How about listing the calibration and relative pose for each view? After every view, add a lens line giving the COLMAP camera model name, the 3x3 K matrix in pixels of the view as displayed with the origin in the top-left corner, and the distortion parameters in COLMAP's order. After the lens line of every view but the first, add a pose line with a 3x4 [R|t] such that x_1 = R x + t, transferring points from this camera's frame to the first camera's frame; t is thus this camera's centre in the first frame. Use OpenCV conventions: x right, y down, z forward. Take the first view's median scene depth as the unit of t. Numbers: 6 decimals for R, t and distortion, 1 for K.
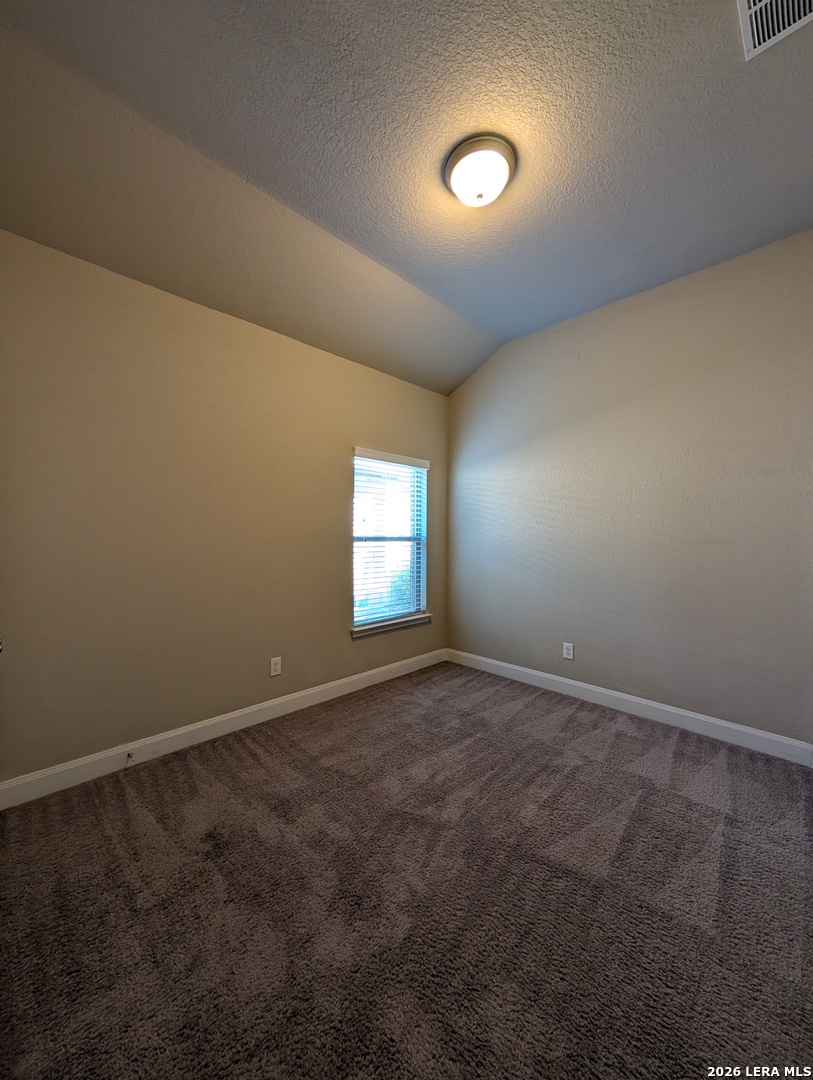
lens RADIAL K [[405.9, 0, 402.7], [0, 405.9, 539.9], [0, 0, 1]] dist [0.004943, 0.000008]
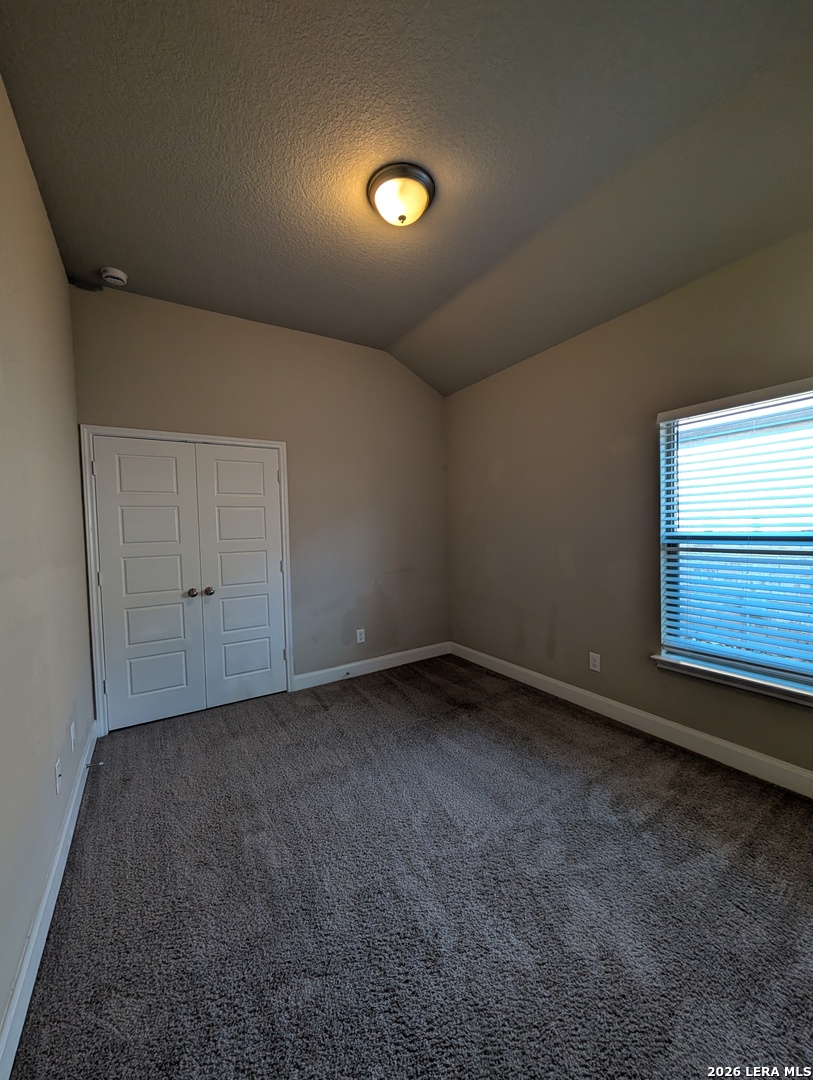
lens RADIAL K [[391.2, 0, 396.7], [0, 391.2, 545.8], [0, 0, 1]] dist [-0.000204, -0.000068]
pose [[-0.215976, 0.040227, -0.975570, 4.731353], [0.008234, 0.999190, 0.039378, -0.135053], [0.976364, 0.000472, -0.216132, 4.698484]]
